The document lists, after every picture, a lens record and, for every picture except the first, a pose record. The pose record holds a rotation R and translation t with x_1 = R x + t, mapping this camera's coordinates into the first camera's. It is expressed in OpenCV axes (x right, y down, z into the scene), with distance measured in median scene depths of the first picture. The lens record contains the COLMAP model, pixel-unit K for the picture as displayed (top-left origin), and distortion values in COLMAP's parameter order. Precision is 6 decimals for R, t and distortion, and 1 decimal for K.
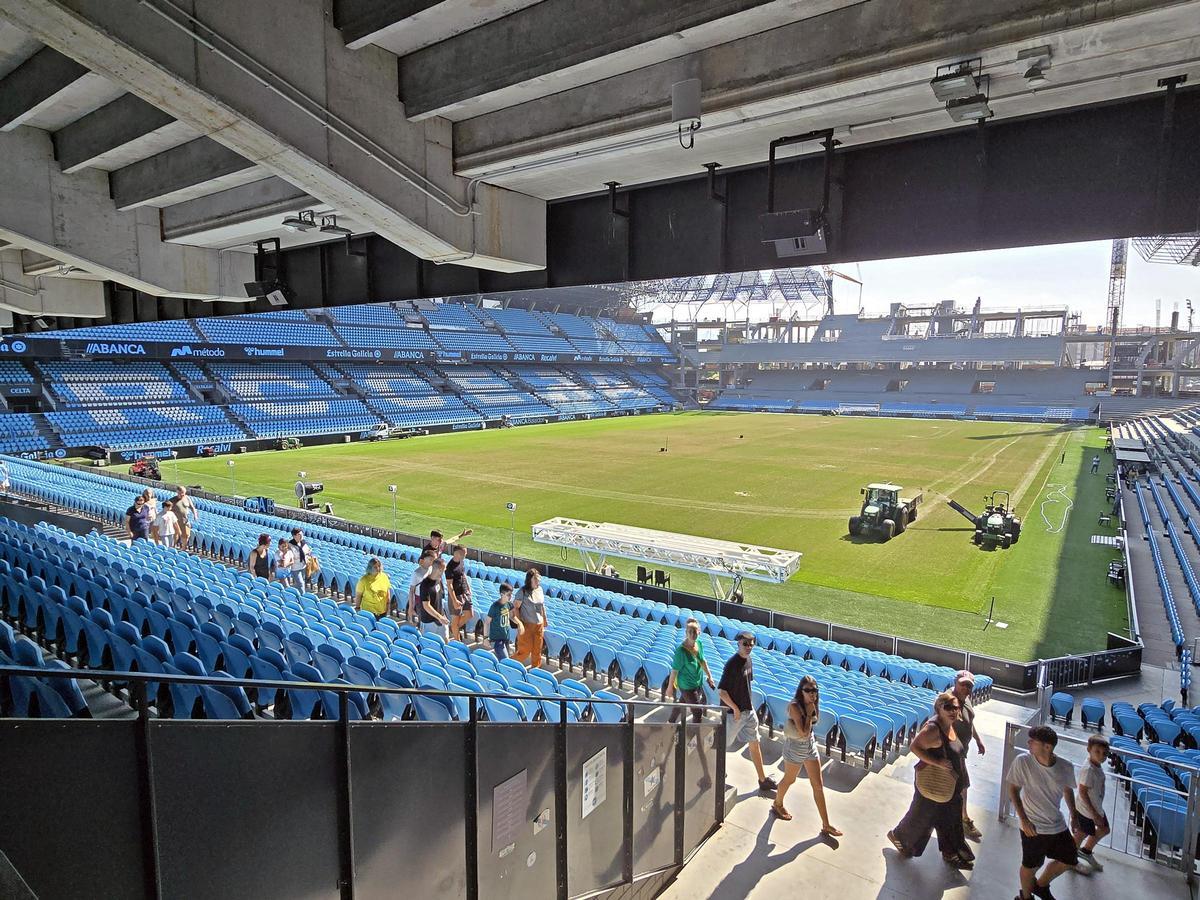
lens RADIAL K [[691.2, 0, 602.5], [0, 691.2, 452.1], [0, 0, 1]] dist [-0.011516, -0.000113]
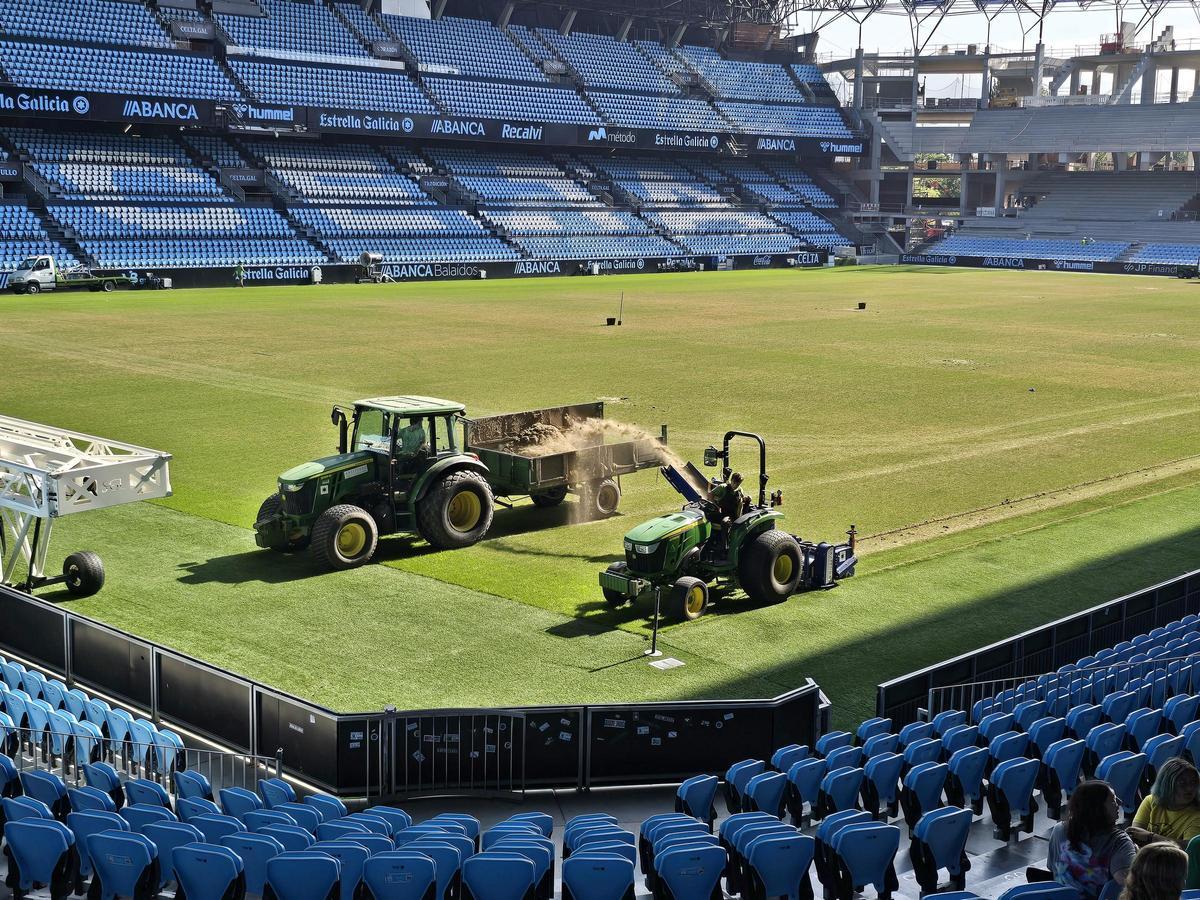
lens RADIAL K [[1567.3, 0, 608.9], [0, 1567.3, 445.3], [0, 0, 1]] dist [0.077139, 0.000000]
pose [[0.989891, 0.036708, -0.136997, 0.109365], [-0.031466, 0.998695, 0.040234, 0.016722], [0.138295, -0.035517, 0.989754, 0.027199]]
